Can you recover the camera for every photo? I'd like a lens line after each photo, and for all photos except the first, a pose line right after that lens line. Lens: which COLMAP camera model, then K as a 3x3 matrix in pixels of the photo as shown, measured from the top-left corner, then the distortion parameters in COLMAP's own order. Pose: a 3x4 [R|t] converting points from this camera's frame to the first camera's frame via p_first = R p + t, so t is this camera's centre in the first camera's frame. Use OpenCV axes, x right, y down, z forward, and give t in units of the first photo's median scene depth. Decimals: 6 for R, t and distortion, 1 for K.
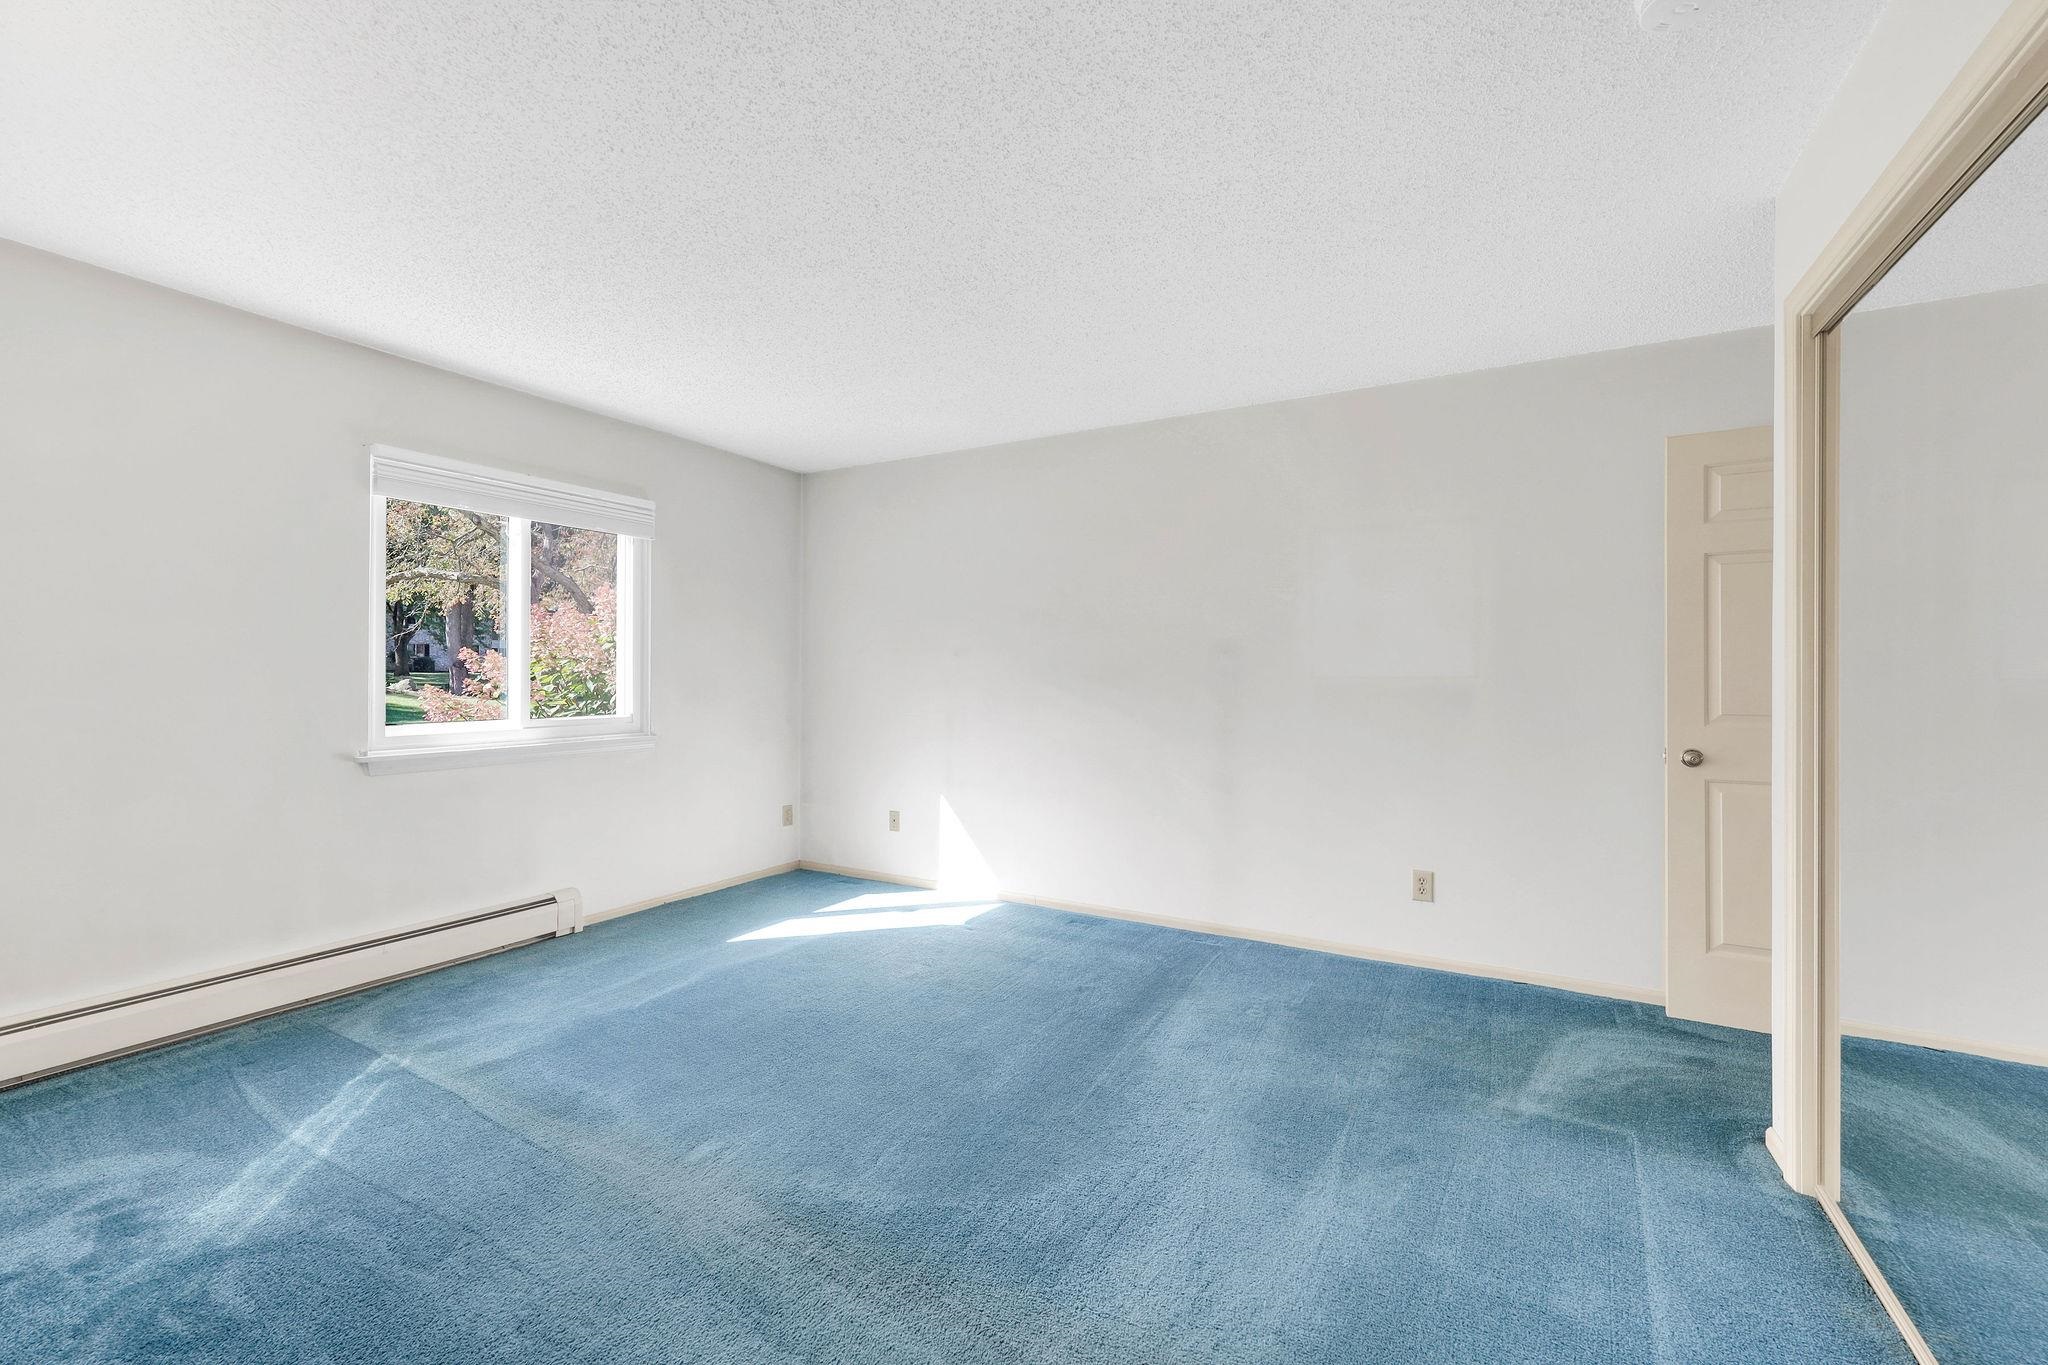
lens RADIAL K [[846.0, 0, 1031.1], [0, 846.0, 670.0], [0, 0, 1]] dist [-0.001445, -0.000060]
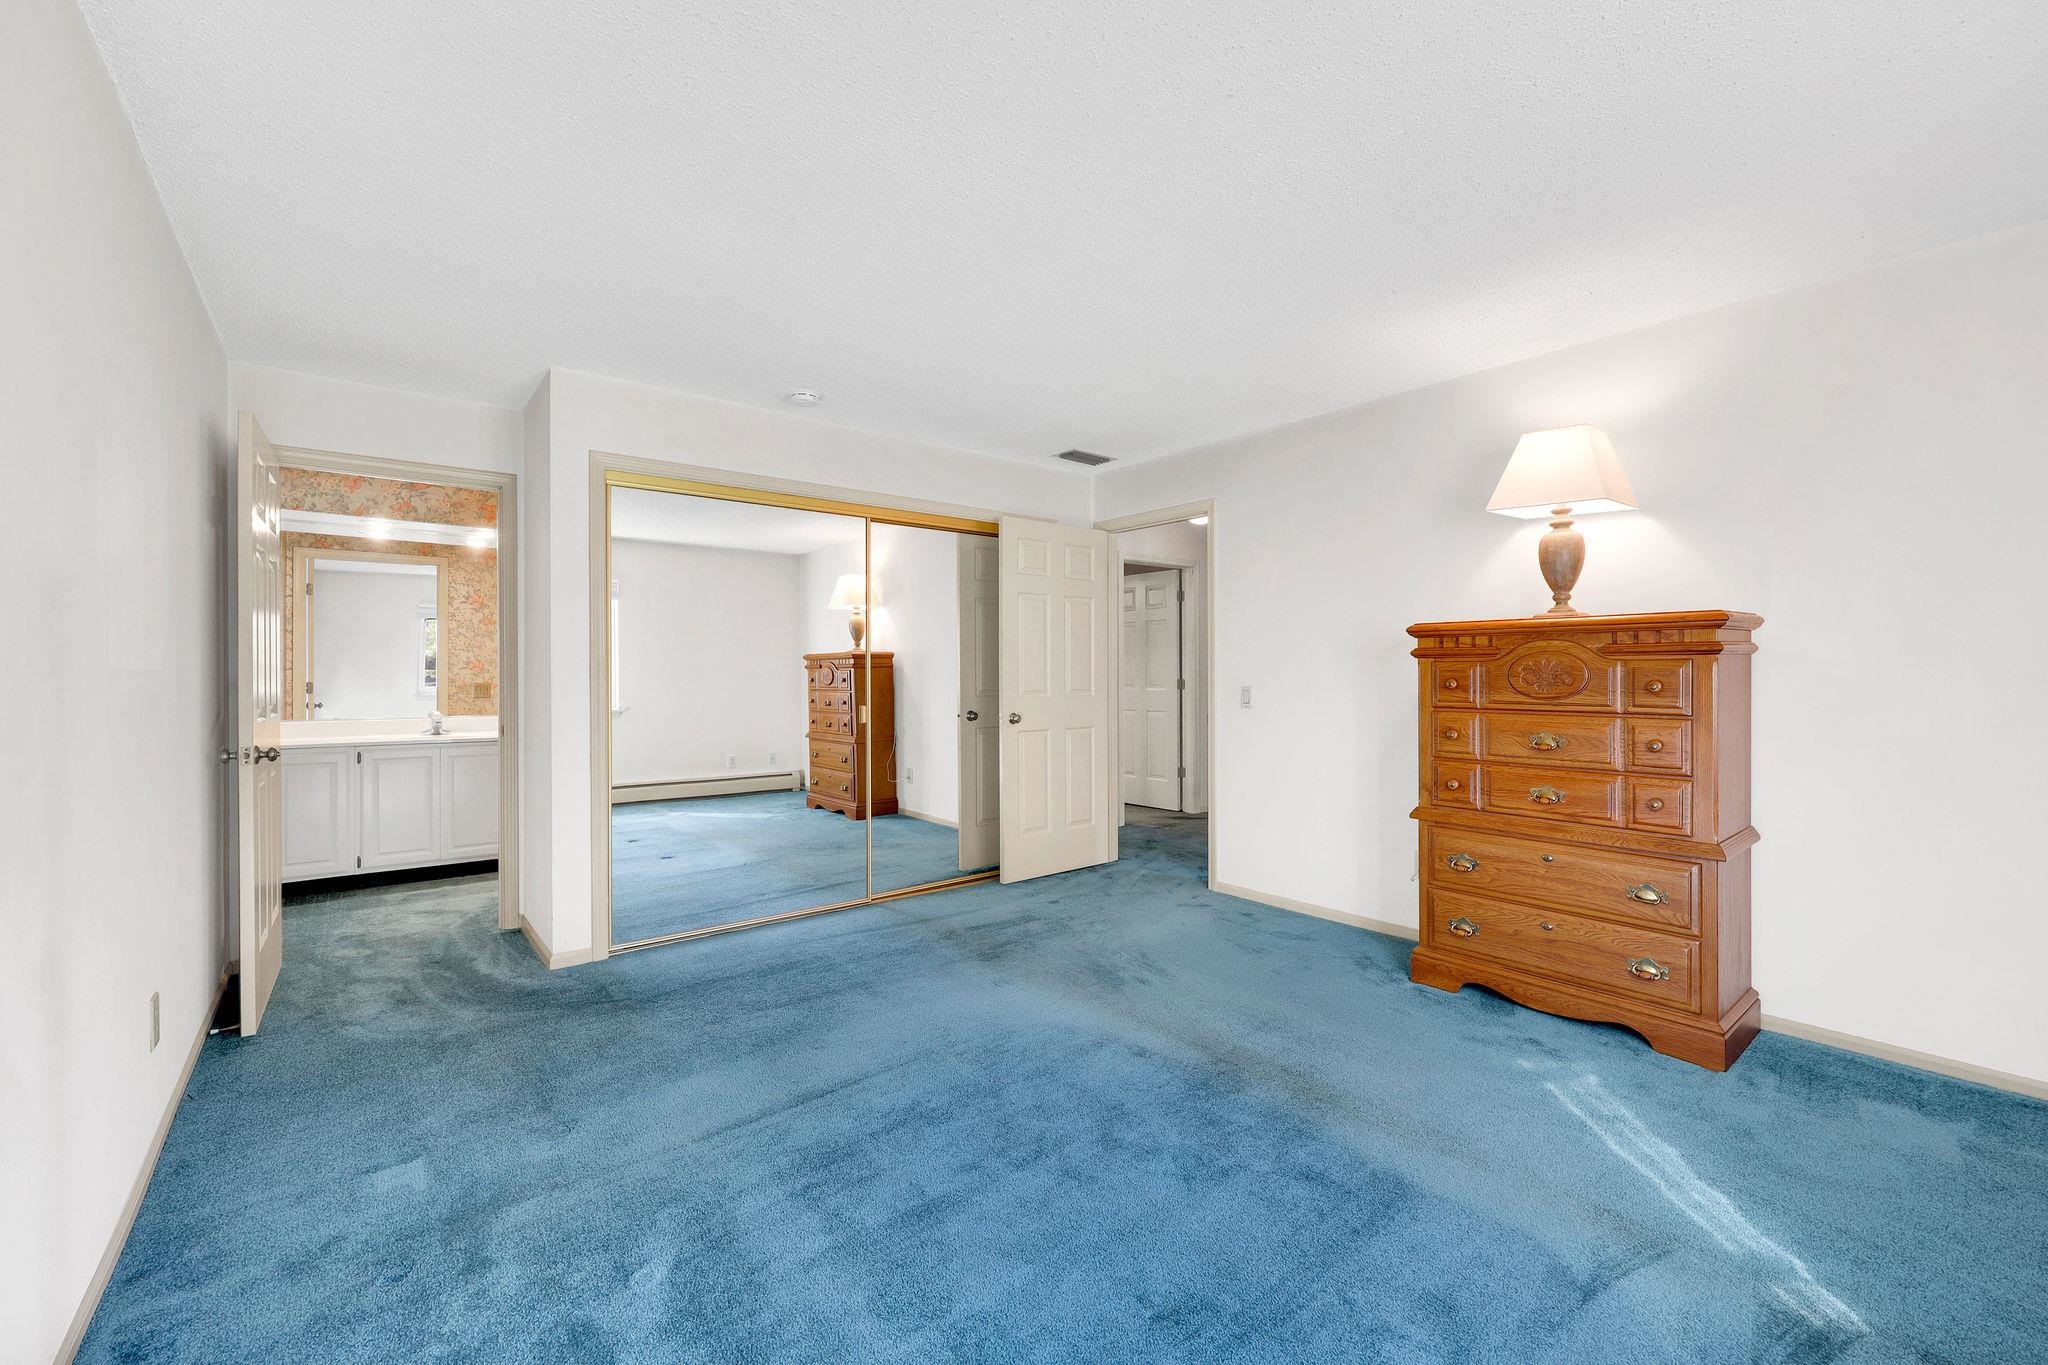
lens RADIAL K [[846.0, 0, 1031.1], [0, 846.0, 670.0], [0, 0, 1]] dist [-0.001445, -0.000060]
pose [[-0.928872, -0.005947, 0.370353, -0.303828], [-0.007957, 0.999961, -0.003900, 0.004977], [-0.370316, -0.006569, -0.928883, 1.226806]]
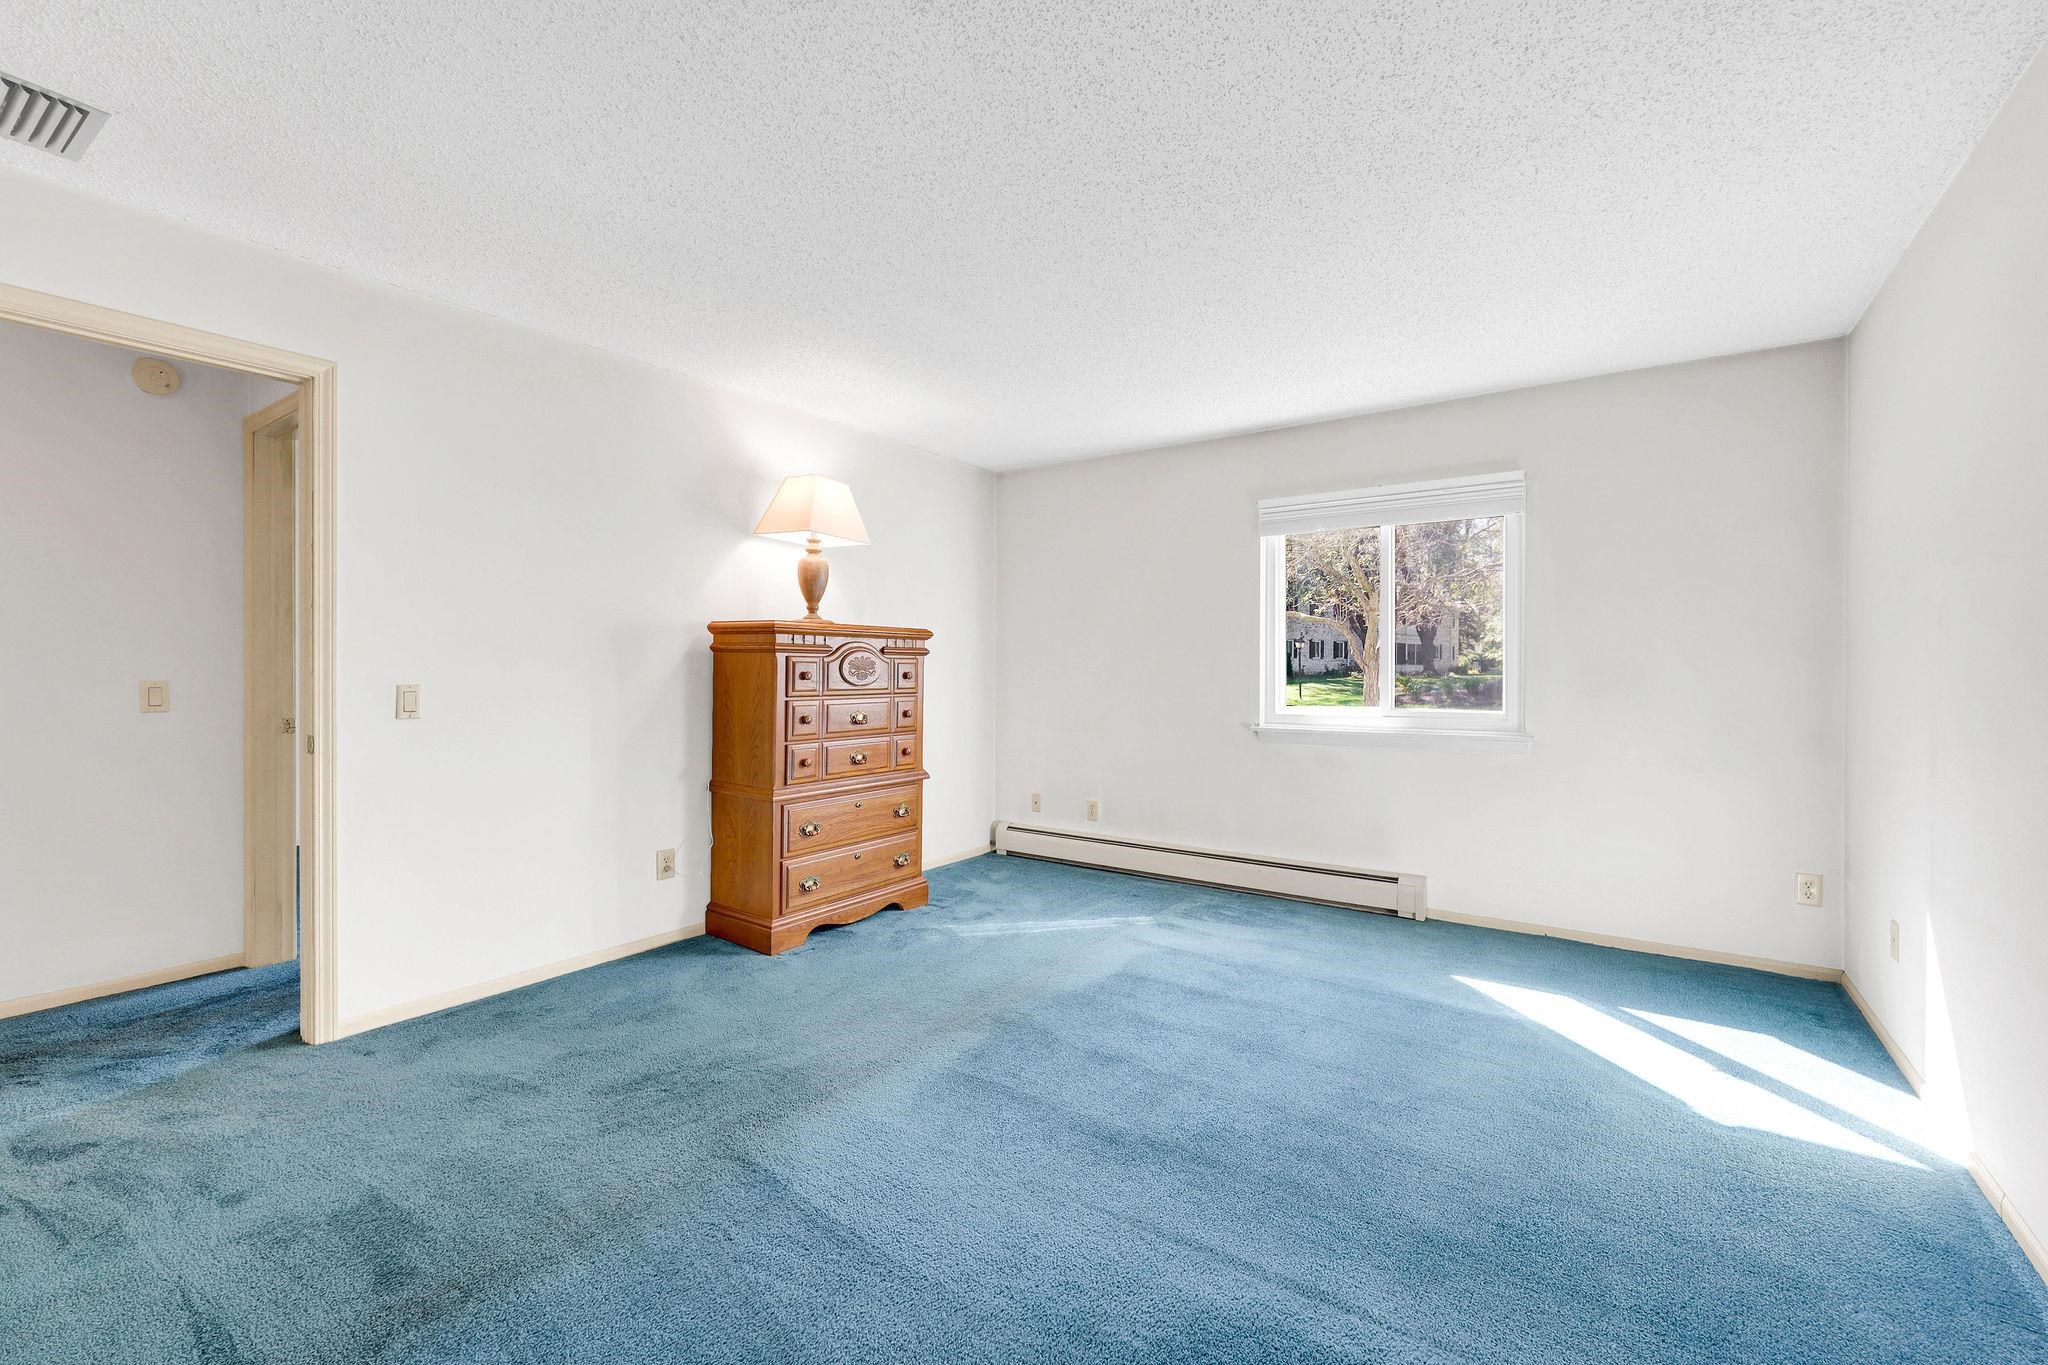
lens RADIAL K [[846.0, 0, 1031.1], [0, 846.0, 670.0], [0, 0, 1]] dist [-0.001445, -0.000060]
pose [[-0.105341, -0.000593, -0.994436, 0.541747], [0.004825, 0.999988, -0.001108, 0.007236], [0.994424, -0.004915, -0.105337, 0.659688]]
